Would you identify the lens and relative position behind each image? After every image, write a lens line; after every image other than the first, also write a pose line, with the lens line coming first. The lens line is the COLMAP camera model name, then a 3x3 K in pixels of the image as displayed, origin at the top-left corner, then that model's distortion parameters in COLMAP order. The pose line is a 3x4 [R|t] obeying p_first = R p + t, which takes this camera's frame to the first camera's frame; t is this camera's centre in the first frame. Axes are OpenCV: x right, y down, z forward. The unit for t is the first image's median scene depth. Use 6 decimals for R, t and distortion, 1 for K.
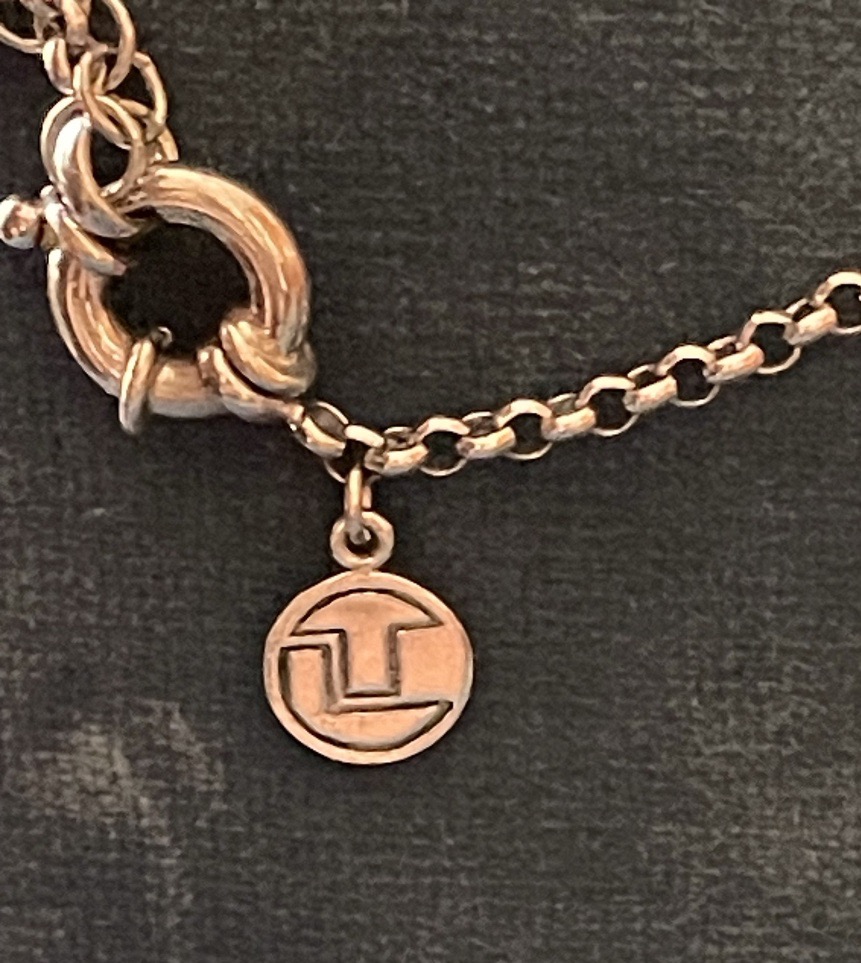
lens RADIAL K [[4091.7, 0, 430.5], [0, 4091.7, 483.1], [0, 0, 1]] dist [0.076670, 0.000000]
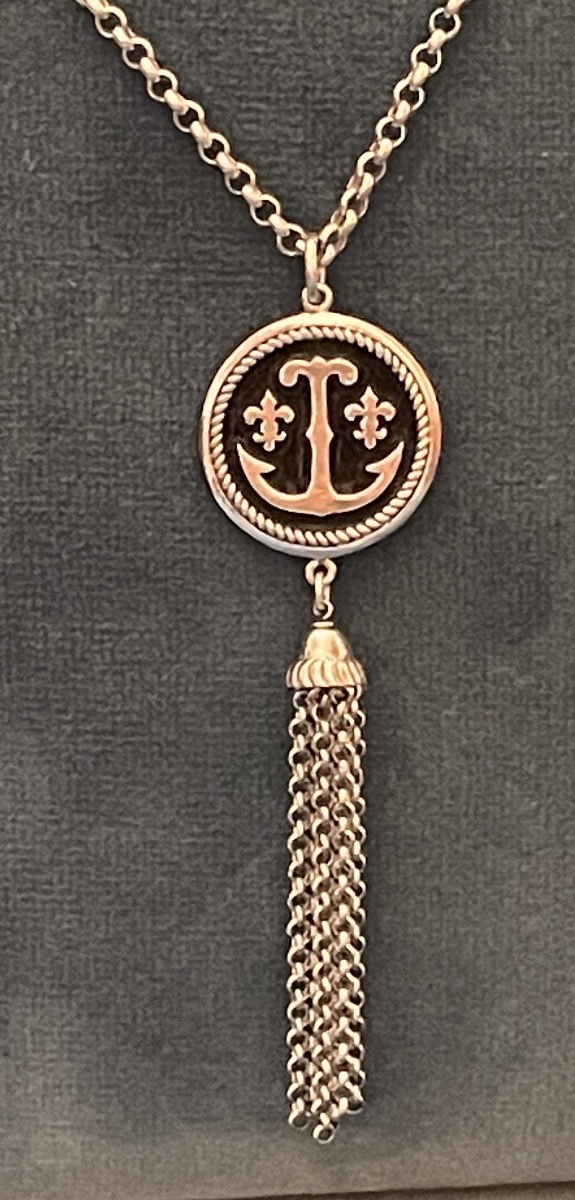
lens RADIAL K [[3404.4, 0, 288.3], [0, 3404.4, 601.3], [0, 0, 1]] dist [0.224242, 0.000000]
pose [[0.992061, -0.003406, 0.125710, -0.099897], [0.011402, 0.997952, -0.062944, 0.052359], [-0.125238, 0.063877, 0.990068, -0.776977]]
